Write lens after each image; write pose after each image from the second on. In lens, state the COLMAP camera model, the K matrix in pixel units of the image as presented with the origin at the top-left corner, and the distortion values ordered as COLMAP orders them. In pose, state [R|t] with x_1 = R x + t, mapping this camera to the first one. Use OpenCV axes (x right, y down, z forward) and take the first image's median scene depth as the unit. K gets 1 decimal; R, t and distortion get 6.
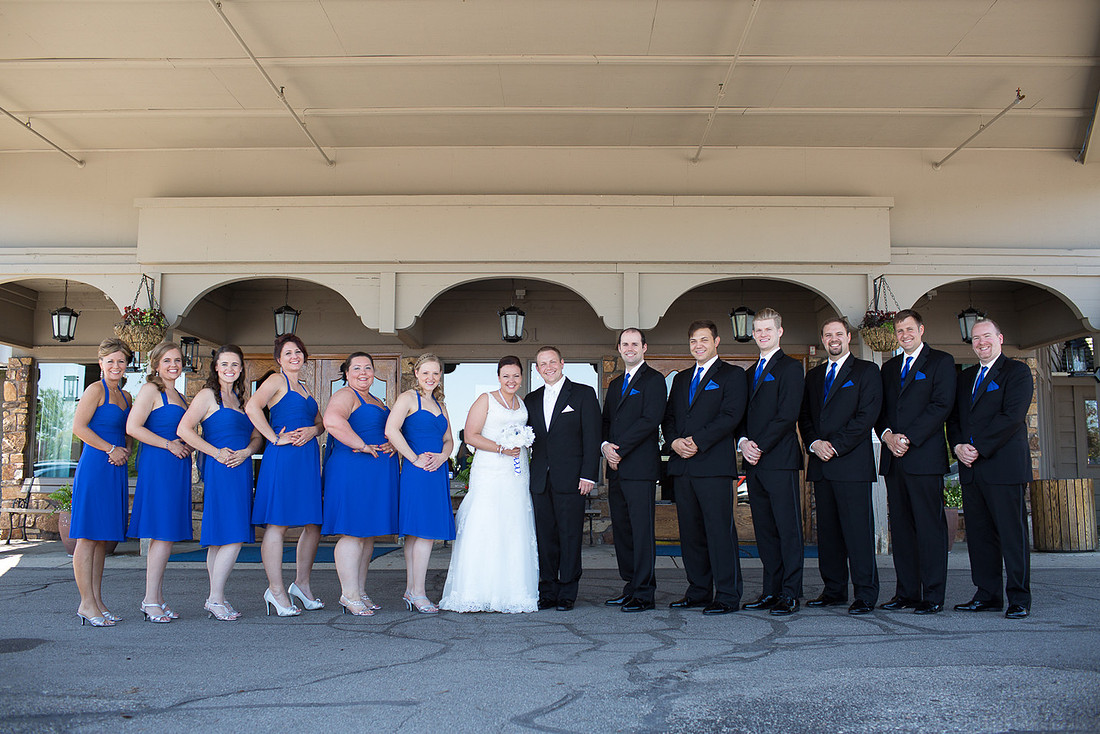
lens RADIAL K [[1096.6, 0, 573.2], [0, 1096.6, 366.3], [0, 0, 1]] dist [-0.120336, 0.168706]
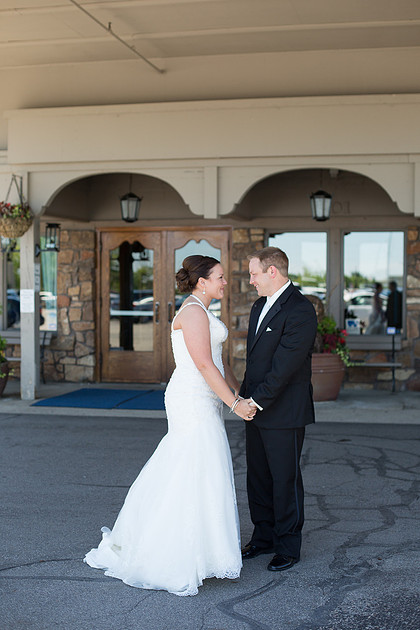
lens RADIAL K [[995.9, 0, 224.9], [0, 995.9, 315.3], [0, 0, 1]] dist [-0.144887, 0.132556]
pose [[0.976789, 0.010035, -0.213970, 0.075068], [0.019051, 0.990874, 0.133440, -0.069716], [0.213357, -0.134419, 0.967683, -0.049820]]
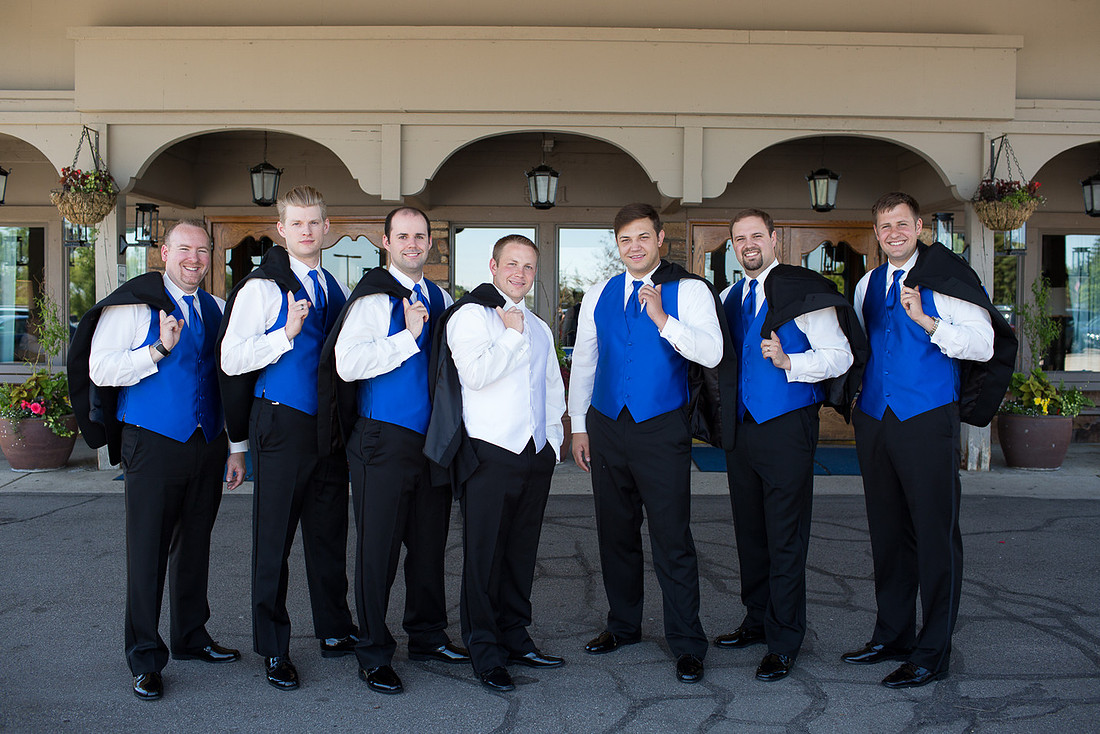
lens RADIAL K [[1129.5, 0, 568.3], [0, 1129.5, 363.5], [0, 0, 1]] dist [-0.113522, 0.159412]
pose [[0.999946, 0.007809, 0.006889, -0.043952], [-0.008769, 0.988276, 0.152424, -0.038943], [-0.005618, -0.152476, 0.988291, 0.158658]]
